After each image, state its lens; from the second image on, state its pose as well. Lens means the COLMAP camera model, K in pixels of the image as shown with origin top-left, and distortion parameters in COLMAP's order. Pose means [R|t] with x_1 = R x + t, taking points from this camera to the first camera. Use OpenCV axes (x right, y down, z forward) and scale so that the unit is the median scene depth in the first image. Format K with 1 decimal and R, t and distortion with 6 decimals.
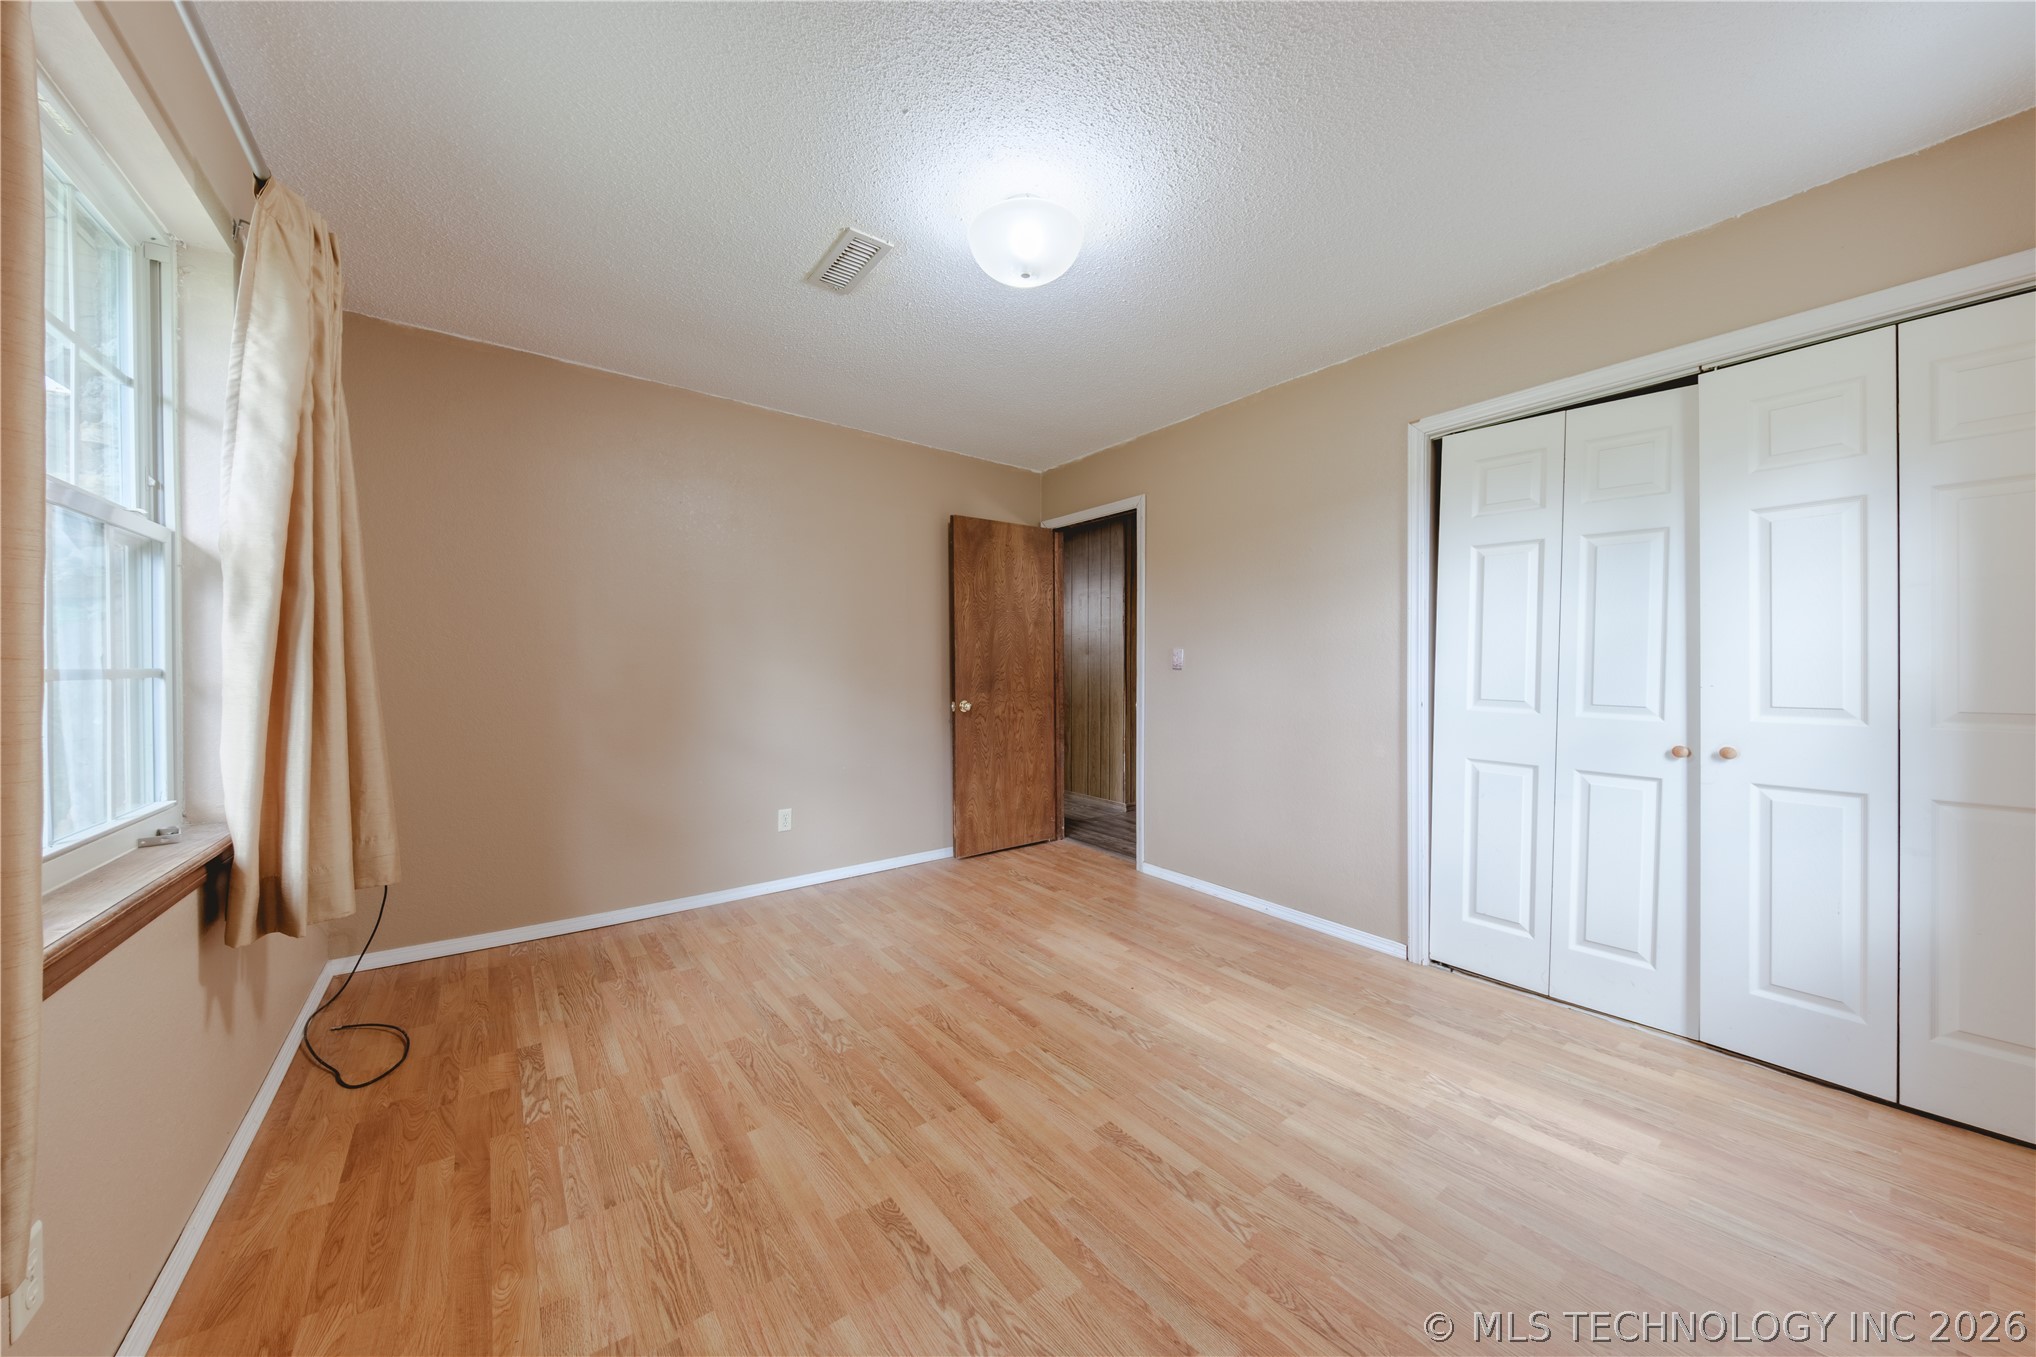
lens RADIAL K [[700.6, 0, 1014.5], [0, 700.6, 664.7], [0, 0, 1]] dist [-0.004259, -0.001593]
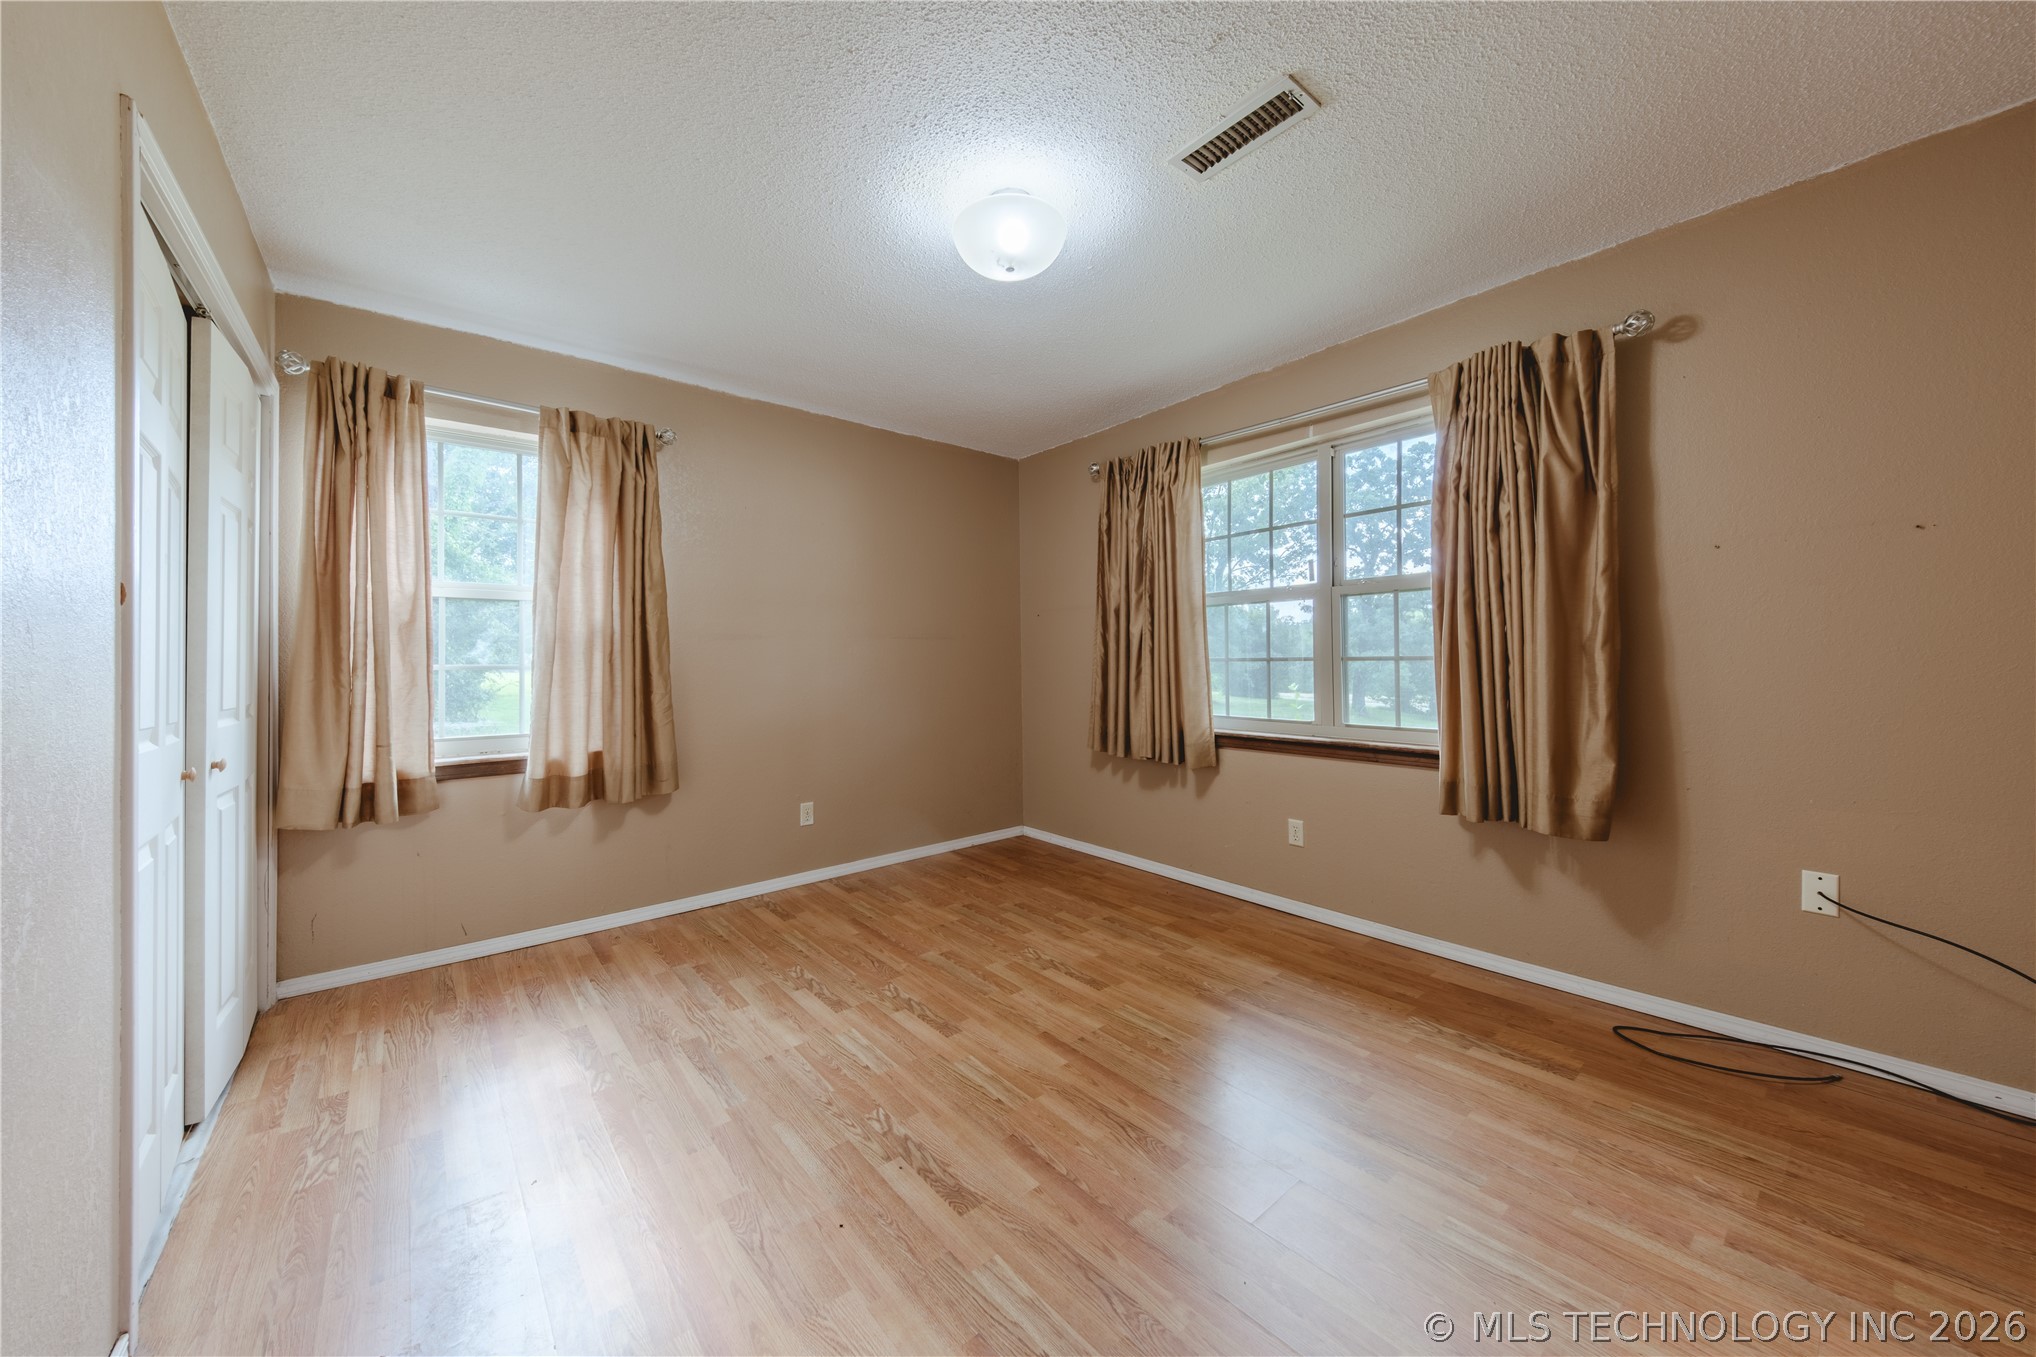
lens RADIAL K [[700.6, 0, 1021.2], [0, 700.6, 664.6], [0, 0, 1]] dist [-0.004259, -0.001593]
pose [[-0.998374, 0.012103, -0.055702, 0.066517], [0.012062, 0.999927, 0.001071, 0.011440], [0.055711, 0.000398, -0.998447, 2.138254]]
